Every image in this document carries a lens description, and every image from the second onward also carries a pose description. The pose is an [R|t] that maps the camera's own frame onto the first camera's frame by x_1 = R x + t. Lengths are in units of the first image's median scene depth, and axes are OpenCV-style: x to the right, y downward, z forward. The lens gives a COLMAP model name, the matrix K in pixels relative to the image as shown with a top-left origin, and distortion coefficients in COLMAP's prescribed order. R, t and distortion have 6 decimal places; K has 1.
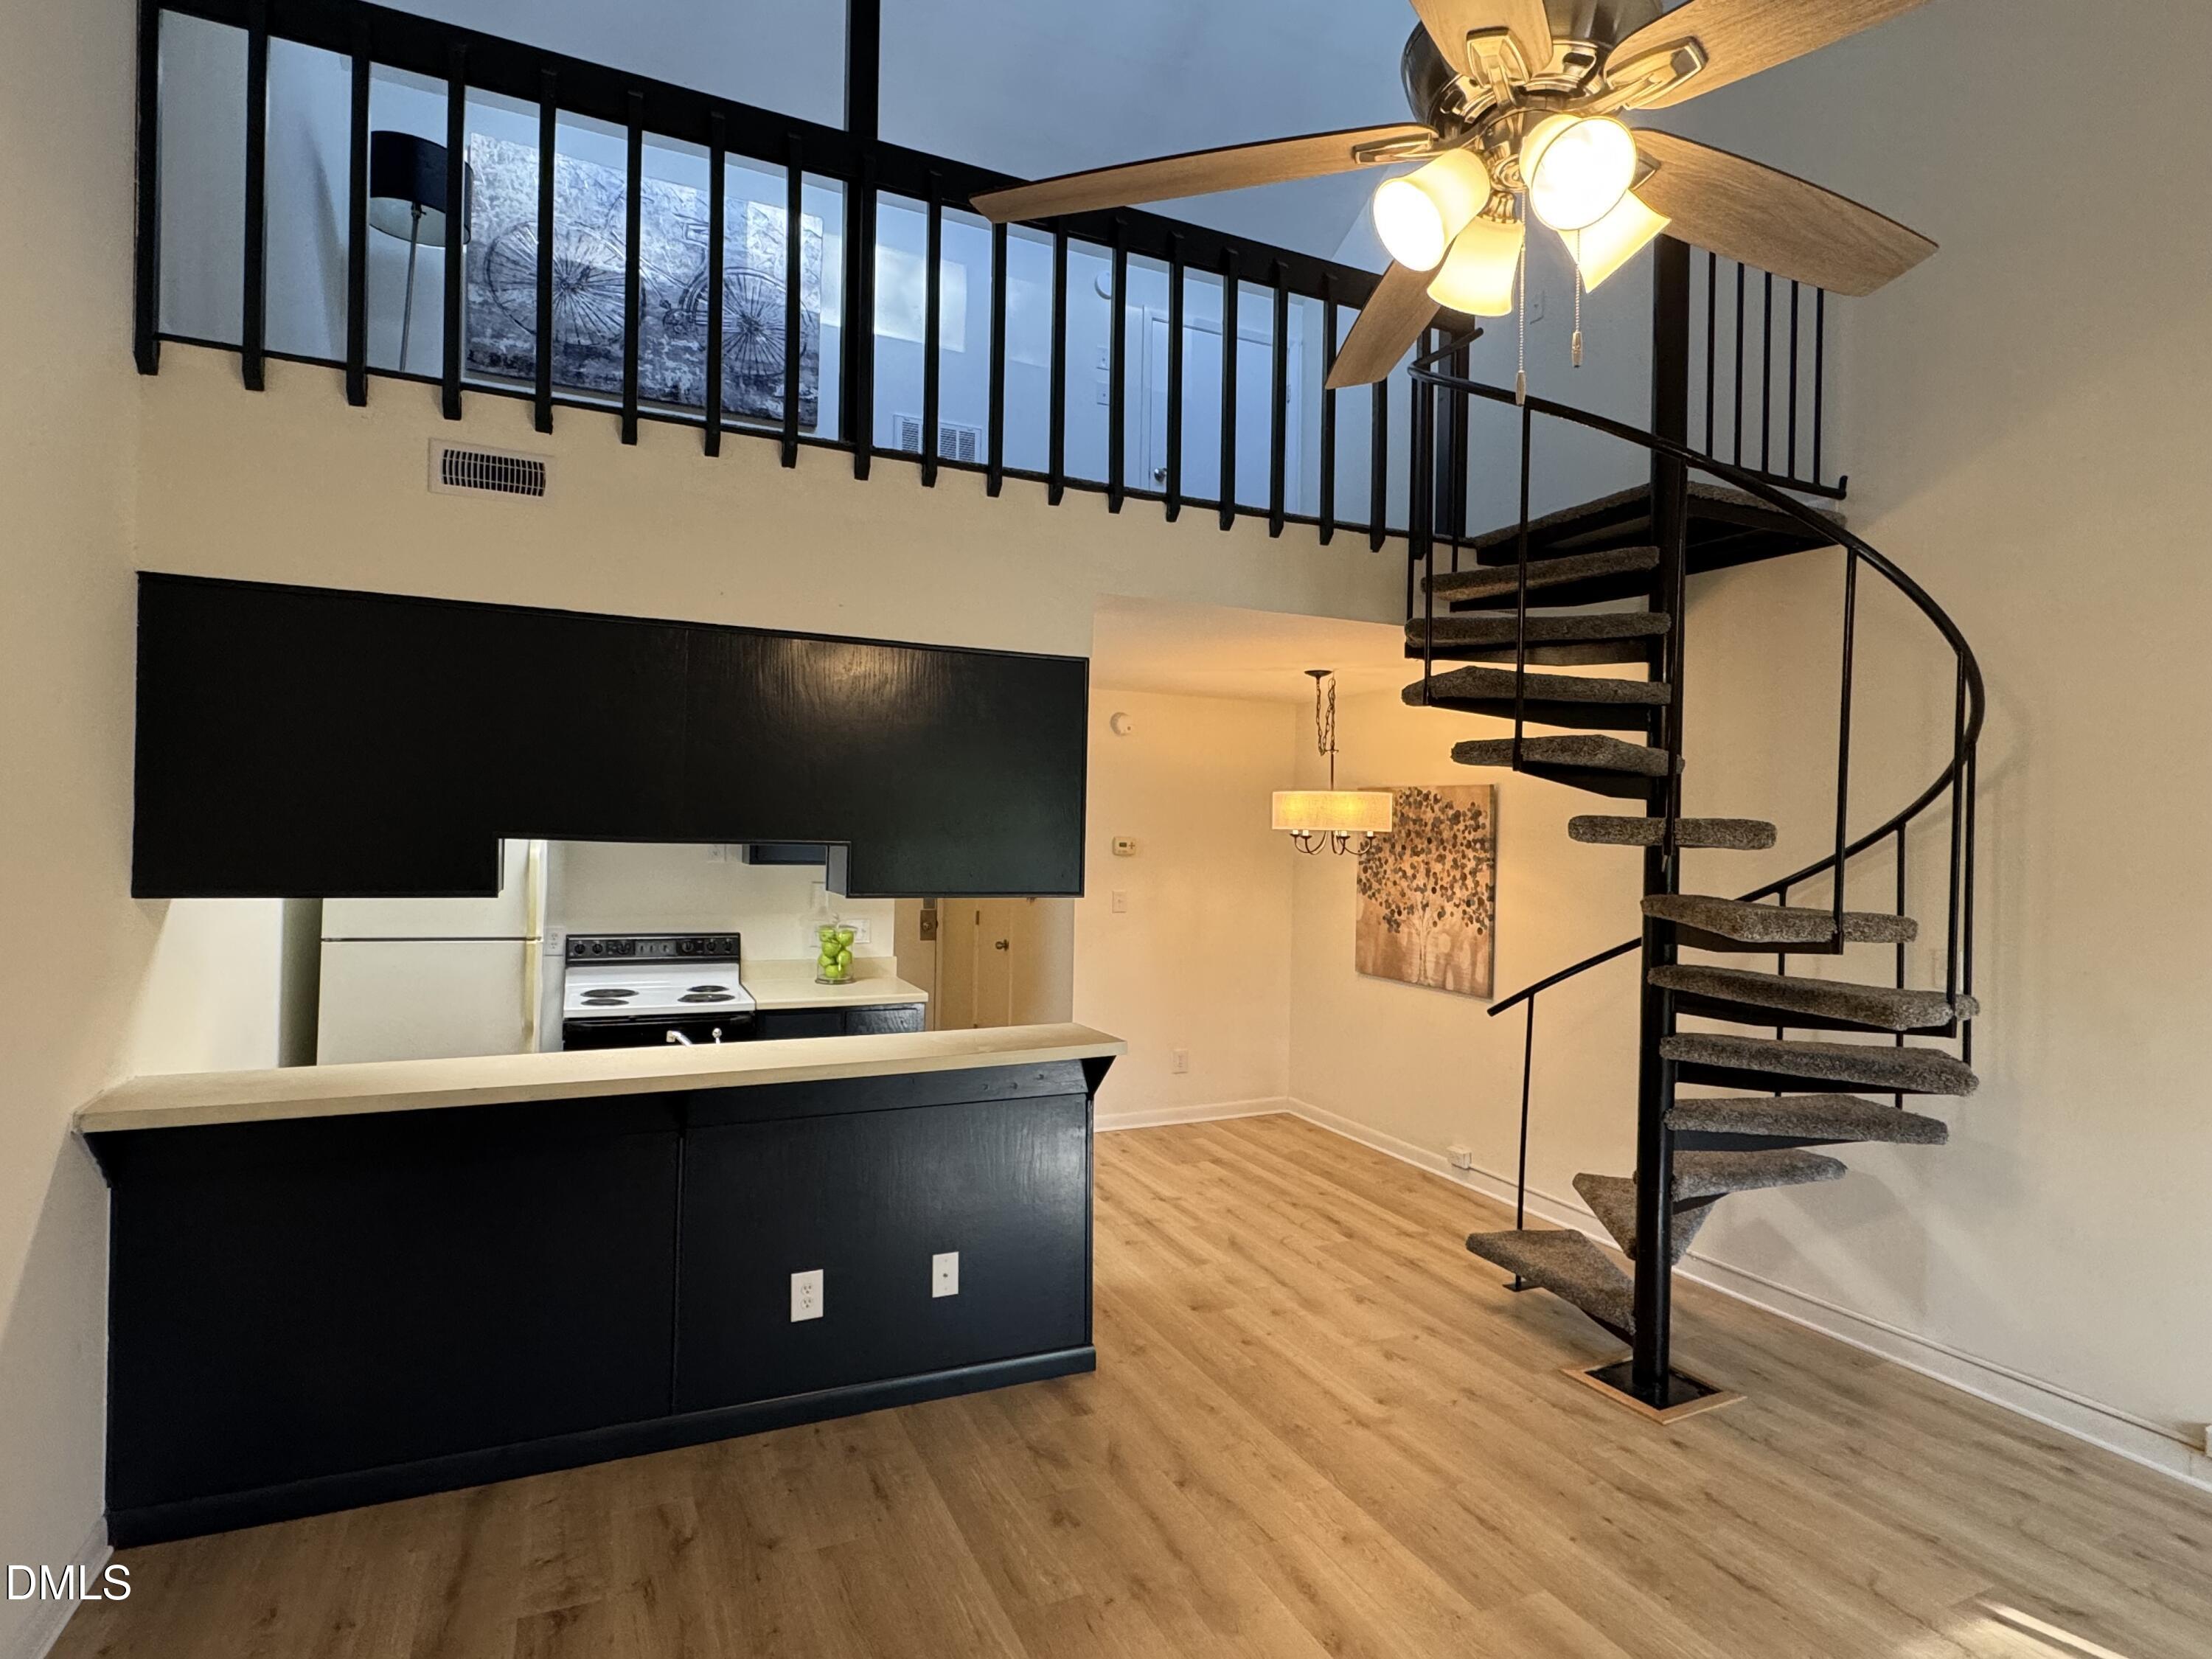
lens RADIAL K [[1162.3, 0, 1097.2], [0, 1162.3, 836.1], [0, 0, 1]] dist [-0.002606, -0.000281]
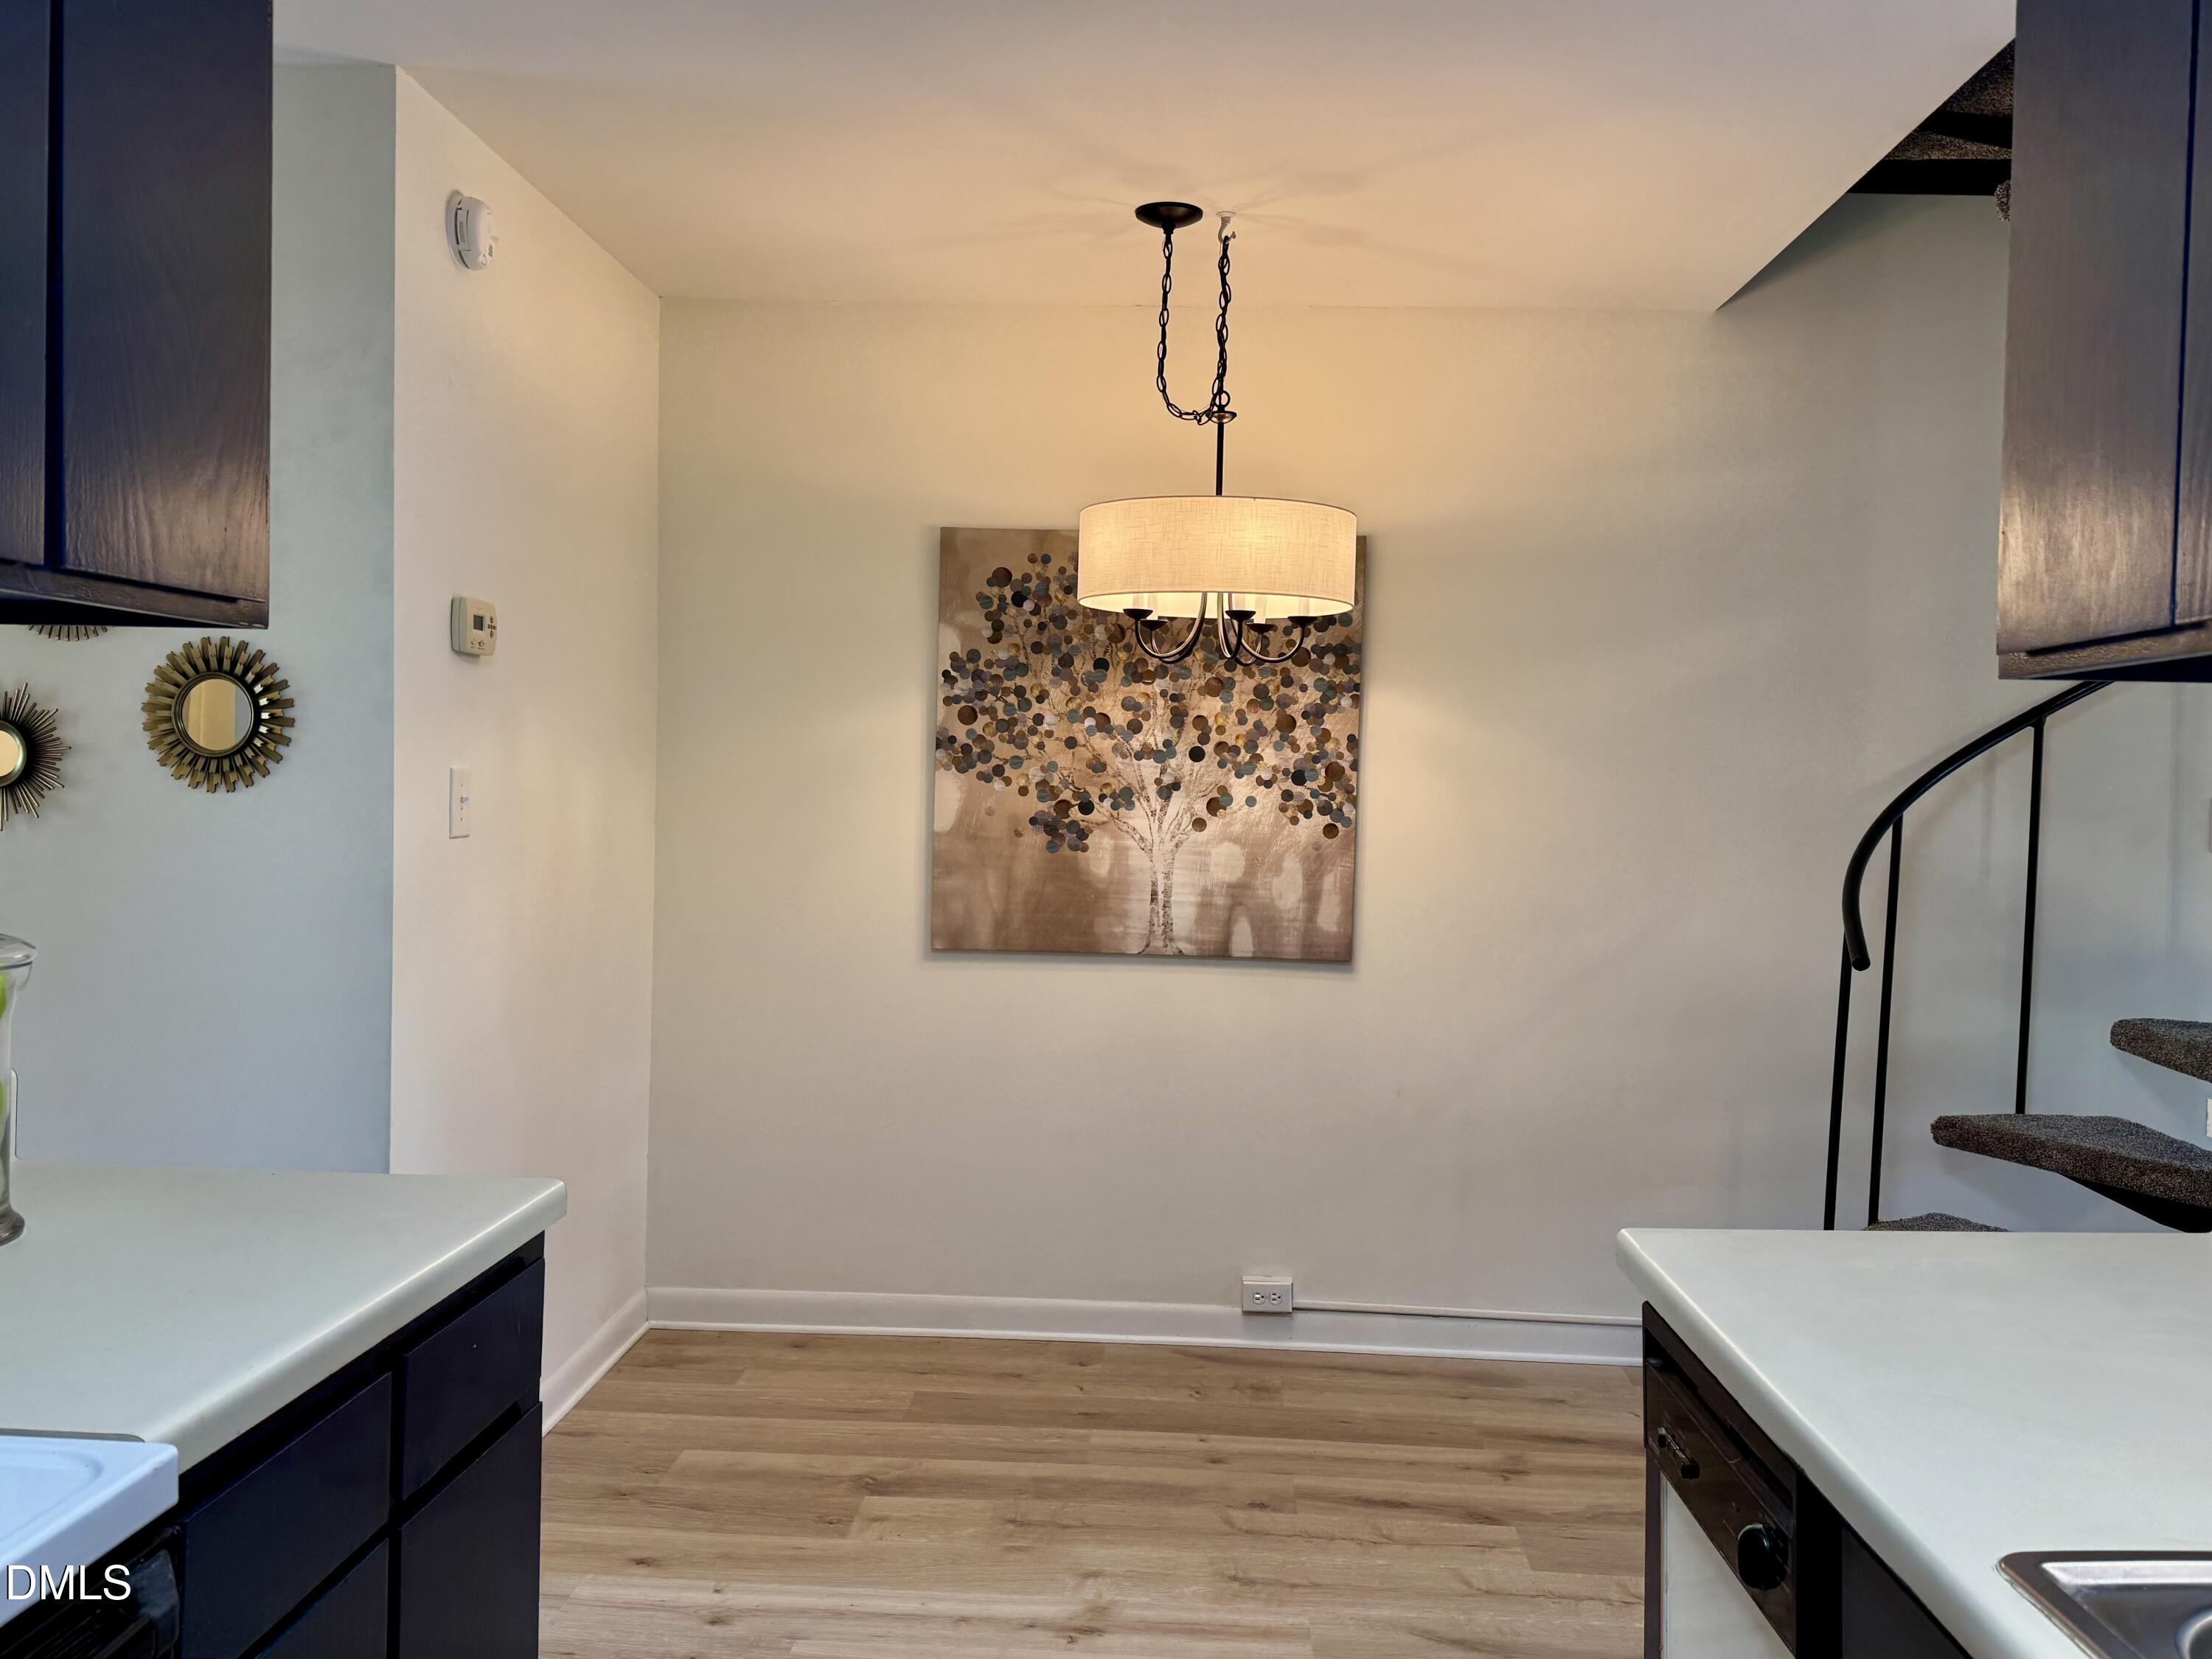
lens RADIAL K [[1827.2, 0, 1108.6], [0, 1827.2, 826.4], [0, 0, 1]] dist [0.099414, -0.003816]
pose [[0.454204, -0.030332, 0.890381, -0.438151], [-0.006456, 0.999282, 0.037335, 0.053999], [-0.890874, -0.022706, 0.453682, 0.768017]]
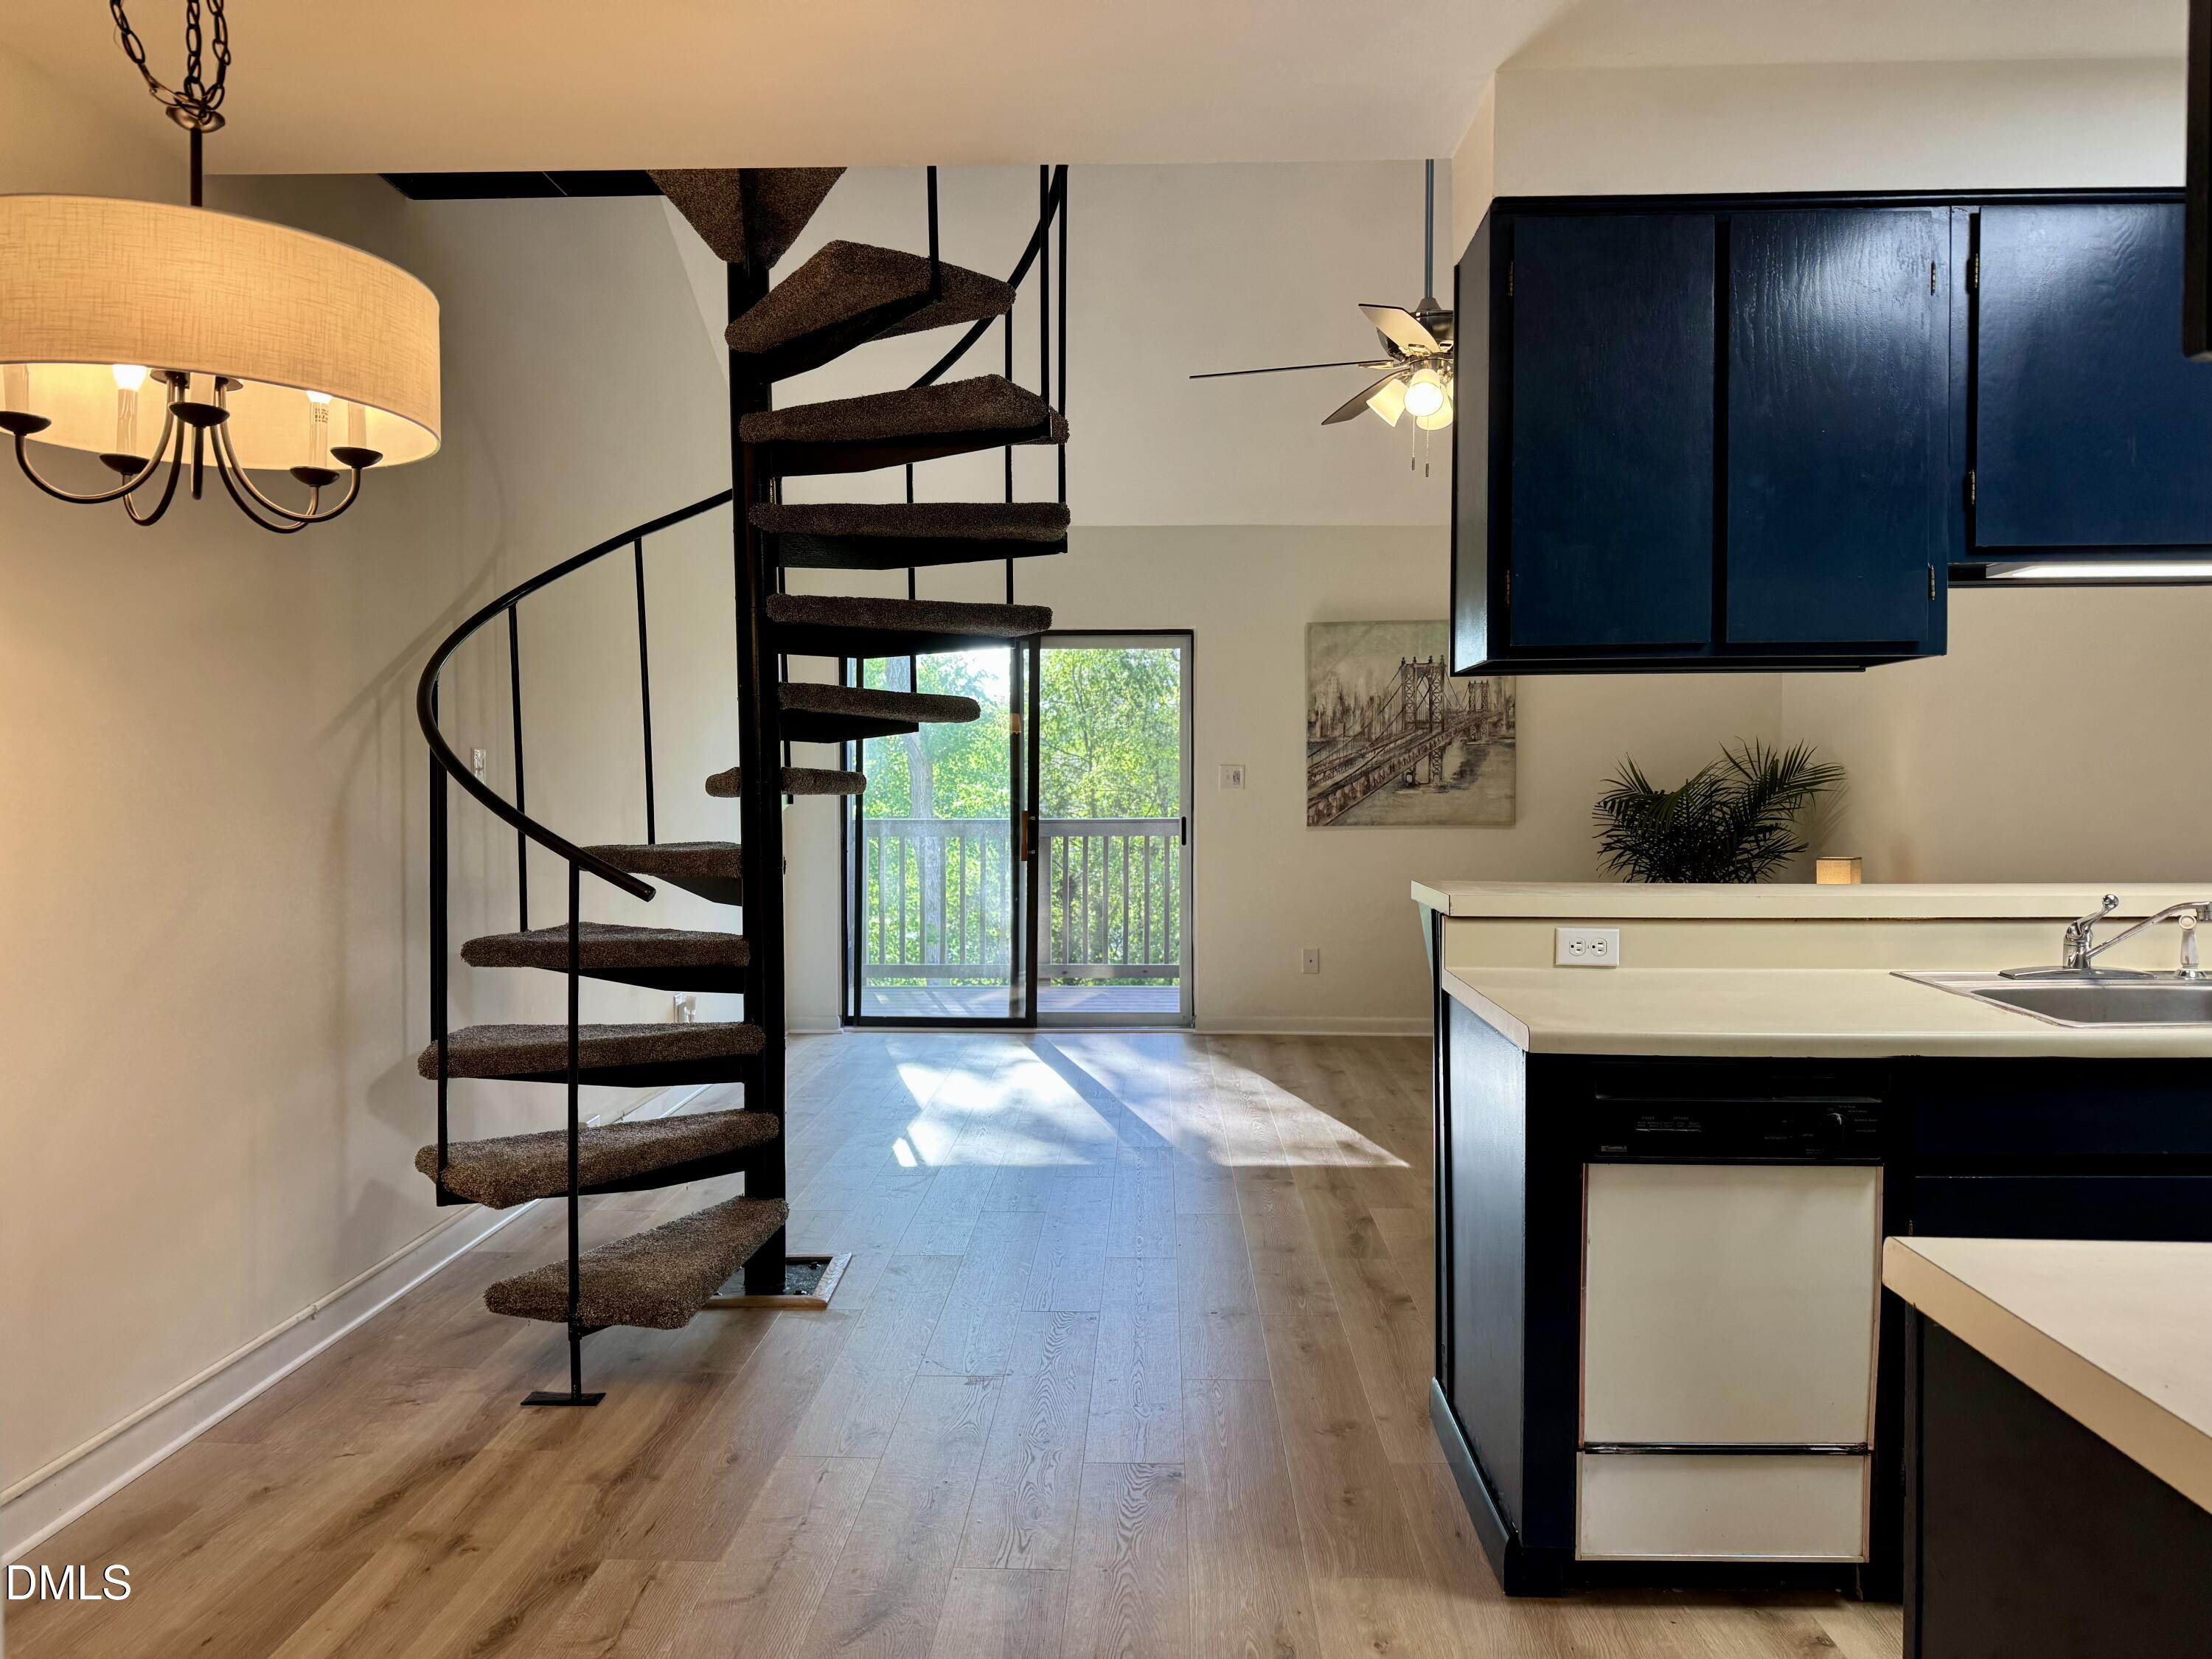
lens RADIAL K [[1550.9, 0, 1083.0], [0, 1550.9, 830.8], [0, 0, 1]] dist [0.042257, -0.008265]
pose [[-0.890635, -0.035880, 0.453301, -0.151076], [-0.018056, 0.998886, 0.043588, 0.067924], [-0.454361, 0.030636, -0.890291, 1.301321]]
